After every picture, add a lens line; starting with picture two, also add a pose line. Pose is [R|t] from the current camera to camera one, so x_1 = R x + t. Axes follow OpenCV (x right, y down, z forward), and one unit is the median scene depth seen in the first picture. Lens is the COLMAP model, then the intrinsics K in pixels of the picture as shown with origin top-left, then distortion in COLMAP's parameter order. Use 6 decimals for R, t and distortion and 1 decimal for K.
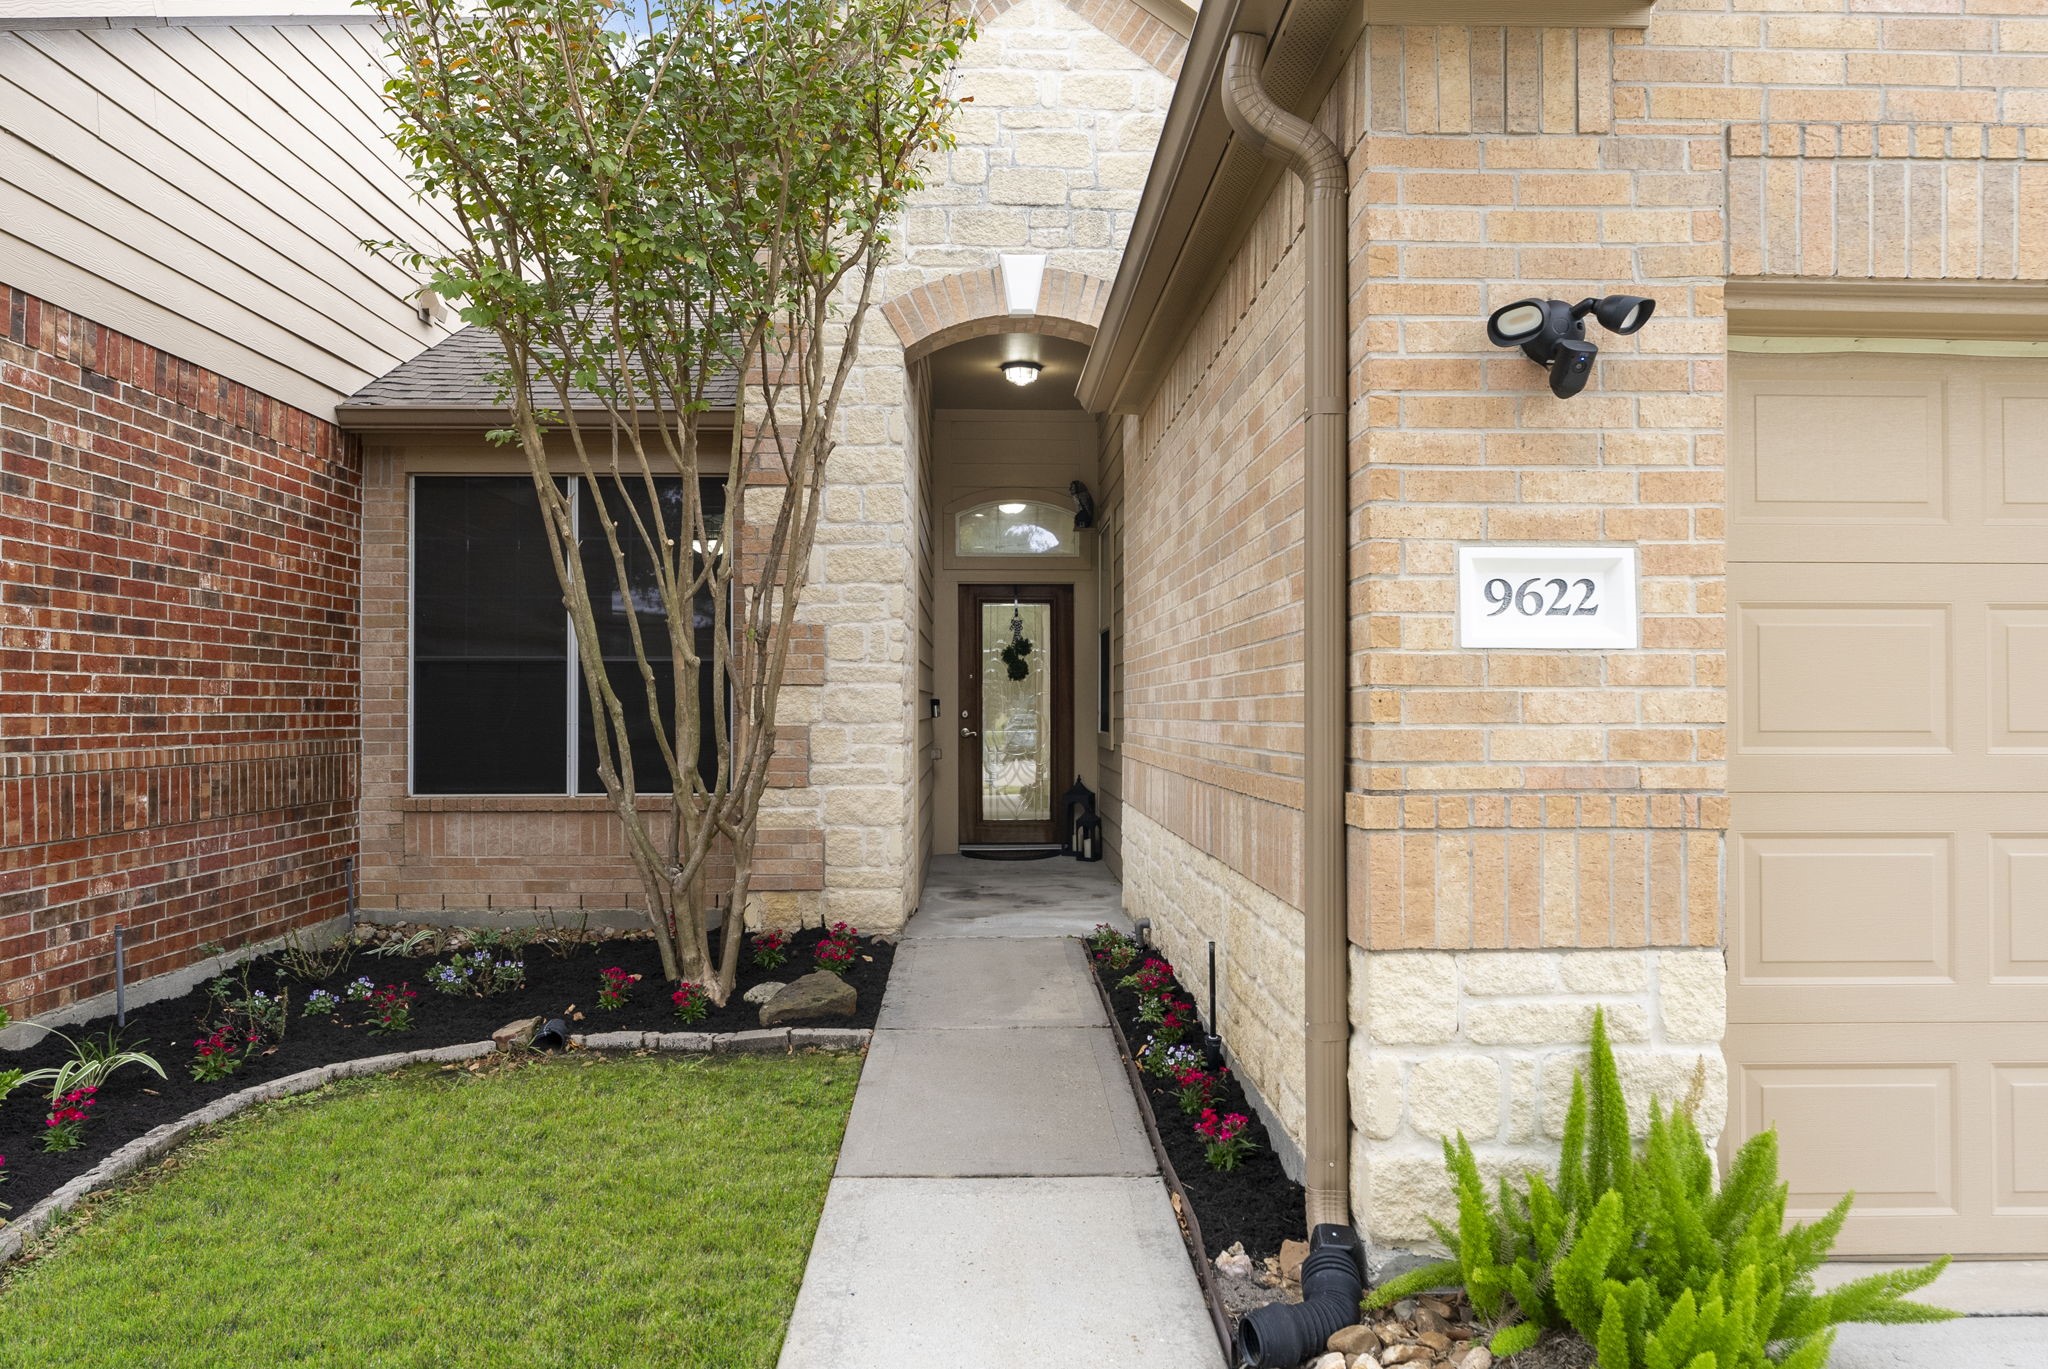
lens RADIAL K [[1476.0, 0, 1020.2], [0, 1476.0, 693.5], [0, 0, 1]] dist [0.010221, 0.000110]
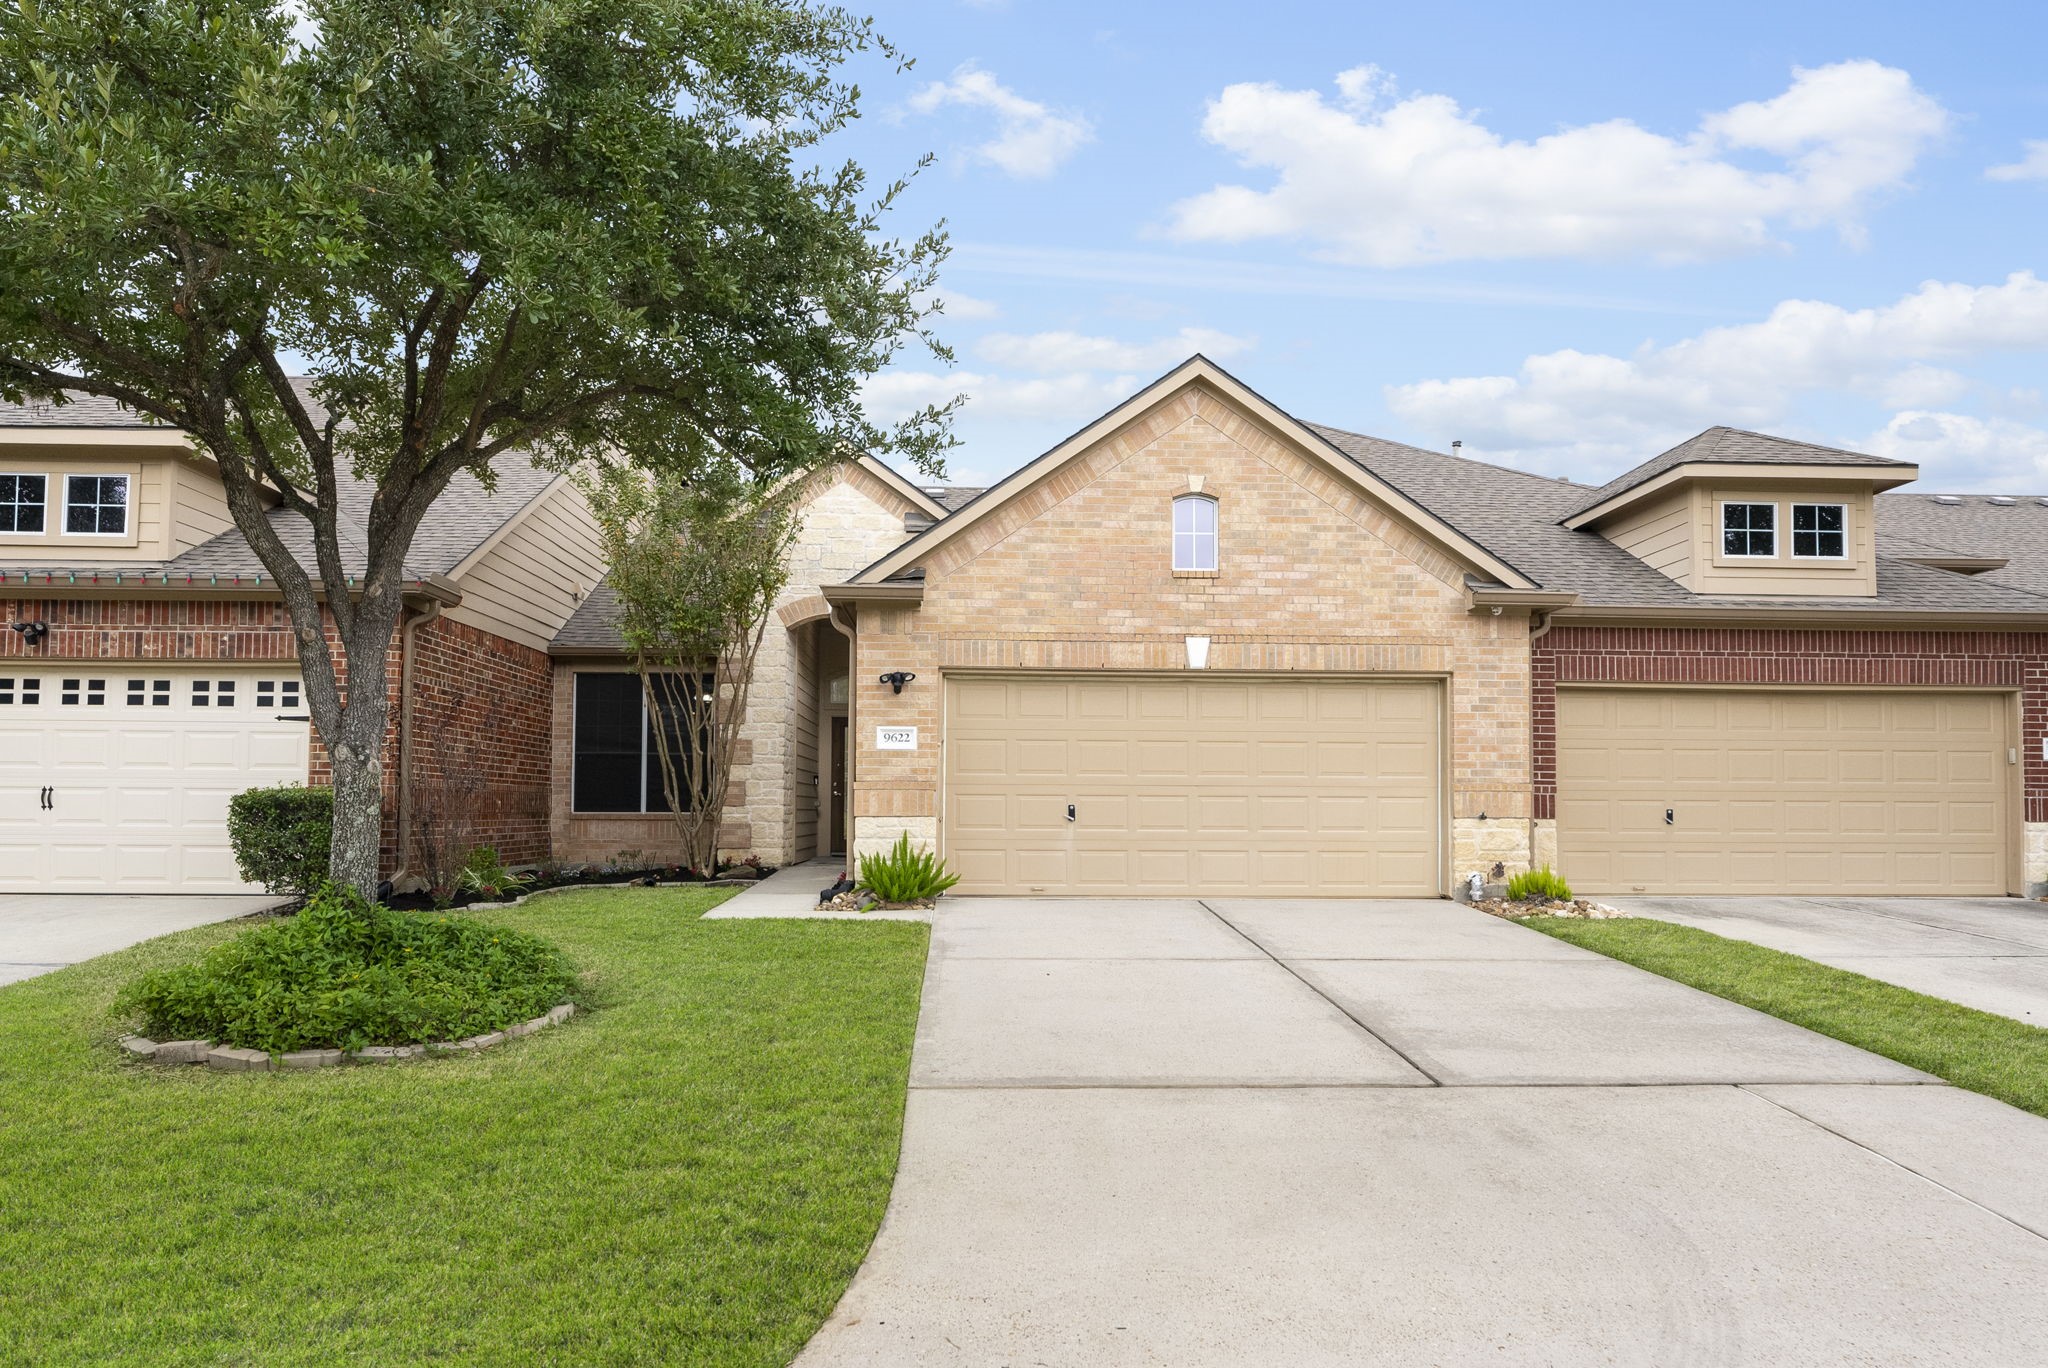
lens RADIAL K [[1476.0, 0, 1047.7], [0, 1476.0, 741.2], [0, 0, 1]] dist [0.010221, 0.000110]
pose [[0.999625, 0.005120, 0.026915, 0.681705], [-0.004081, 0.999250, -0.038512, 0.113125], [-0.027092, 0.038388, 0.998896, -3.408450]]
